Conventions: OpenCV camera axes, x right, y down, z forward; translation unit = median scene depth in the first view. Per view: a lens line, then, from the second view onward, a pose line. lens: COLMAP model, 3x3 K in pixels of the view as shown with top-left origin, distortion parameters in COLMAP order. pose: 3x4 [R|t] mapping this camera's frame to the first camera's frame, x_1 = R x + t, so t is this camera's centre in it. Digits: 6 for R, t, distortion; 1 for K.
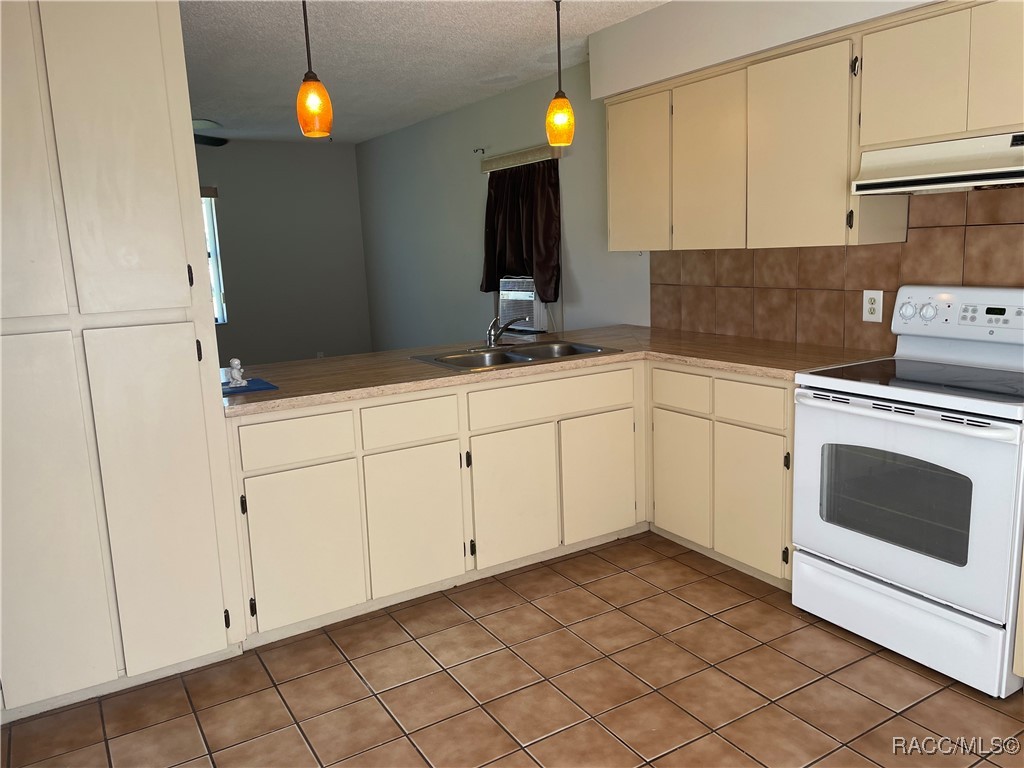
lens RADIAL K [[771.0, 0, 518.4], [0, 771.0, 382.7], [0, 0, 1]] dist [0.003921, -0.003697]
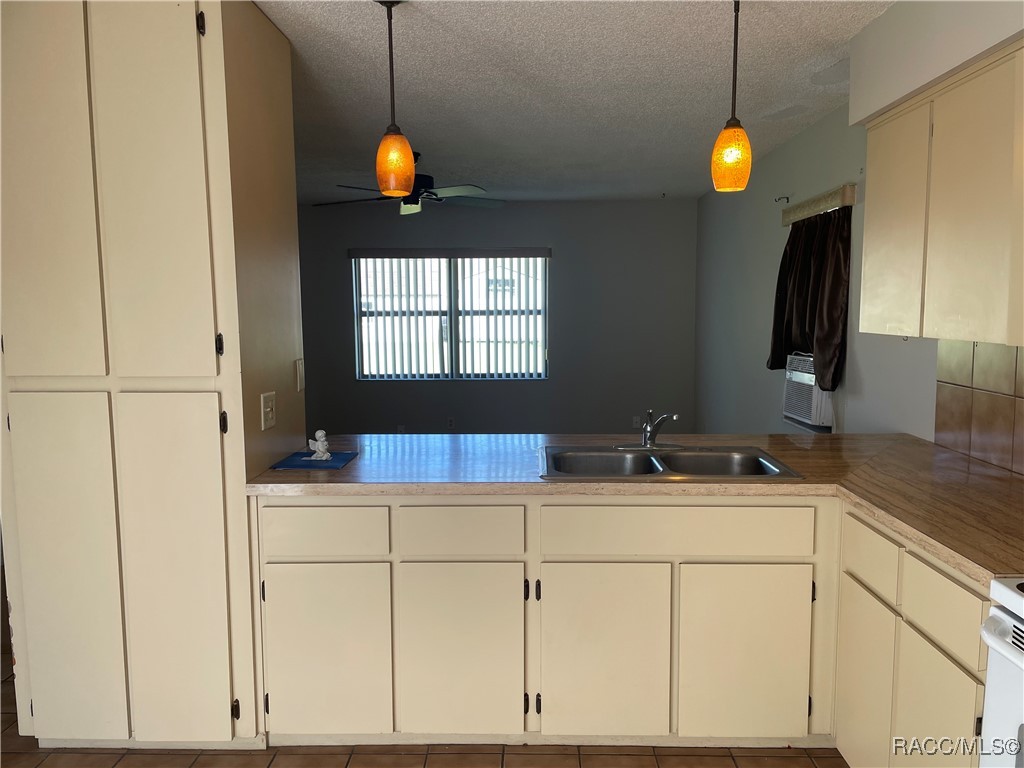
lens RADIAL K [[763.8, 0, 537.8], [0, 763.8, 385.3], [0, 0, 1]] dist [0.040659, -0.002683]
pose [[0.834290, 0.090512, -0.543845, 0.220929], [-0.123187, 0.992097, -0.023861, -0.057321], [0.537387, 0.086902, 0.838847, 0.208310]]
